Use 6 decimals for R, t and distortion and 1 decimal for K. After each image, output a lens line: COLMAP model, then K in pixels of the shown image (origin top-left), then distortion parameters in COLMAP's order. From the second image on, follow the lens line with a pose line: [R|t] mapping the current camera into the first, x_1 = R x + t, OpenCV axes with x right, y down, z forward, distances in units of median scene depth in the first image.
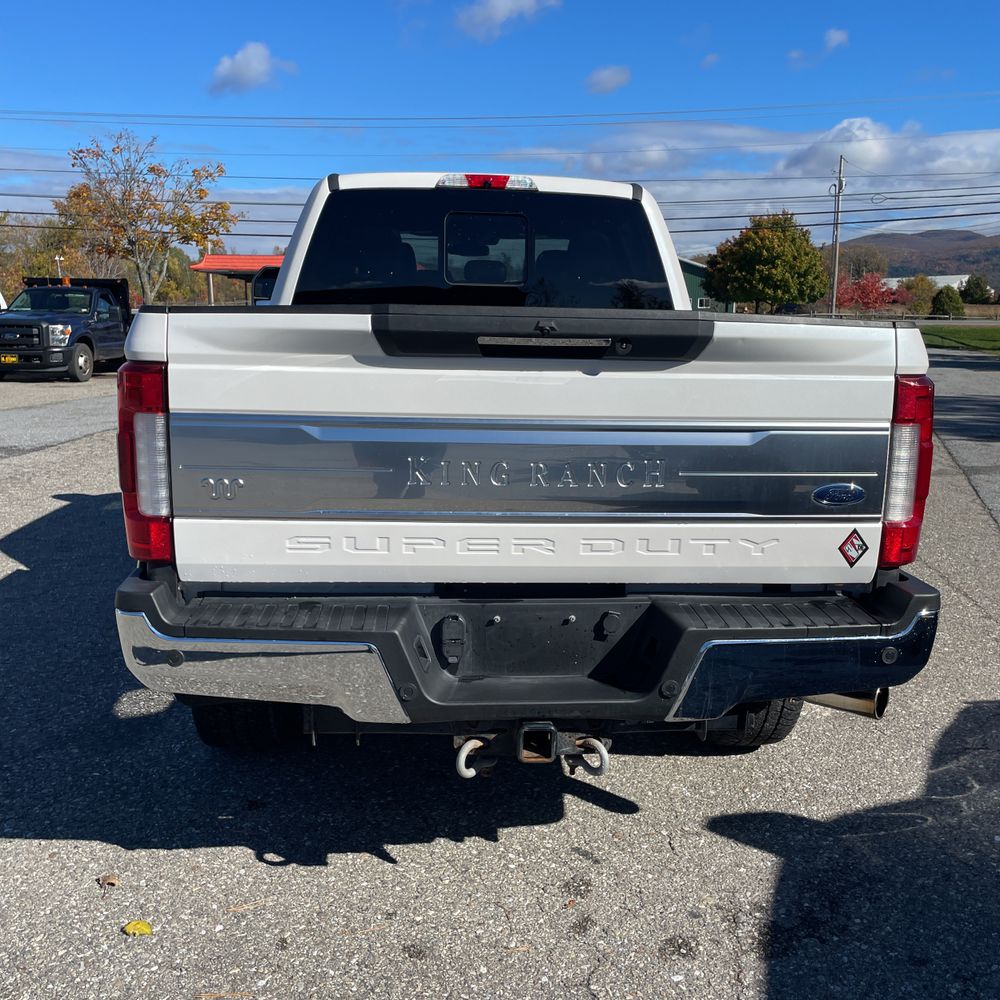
lens RADIAL K [[1015.6, 0, 495.8], [0, 1015.6, 498.1], [0, 0, 1]] dist [0.111073, -0.156846]
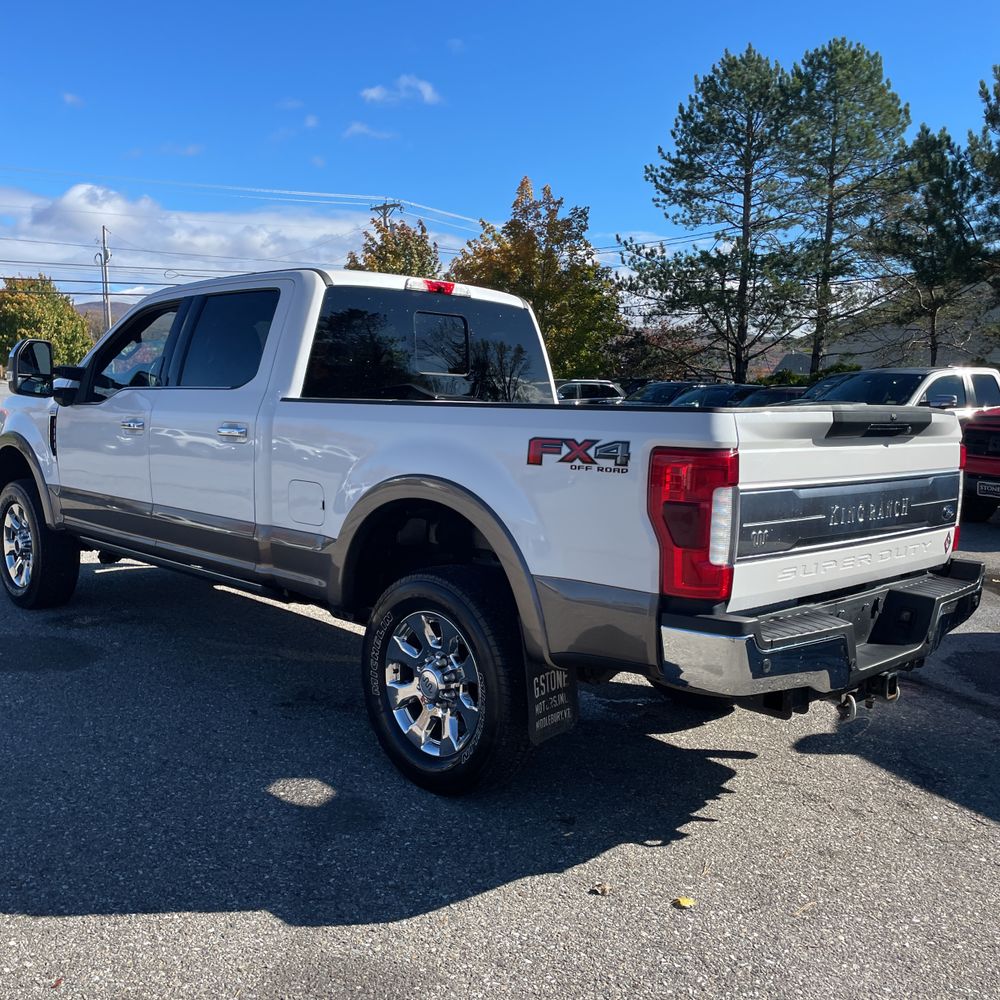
lens RADIAL K [[1015.6, 0, 495.8], [0, 1015.6, 498.1], [0, 0, 1]] dist [0.111073, -0.156846]
pose [[0.756770, -0.064448, 0.650496, -1.286843], [0.105034, 0.994186, -0.023694, -0.061316], [-0.645188, 0.086255, 0.759140, 0.164984]]
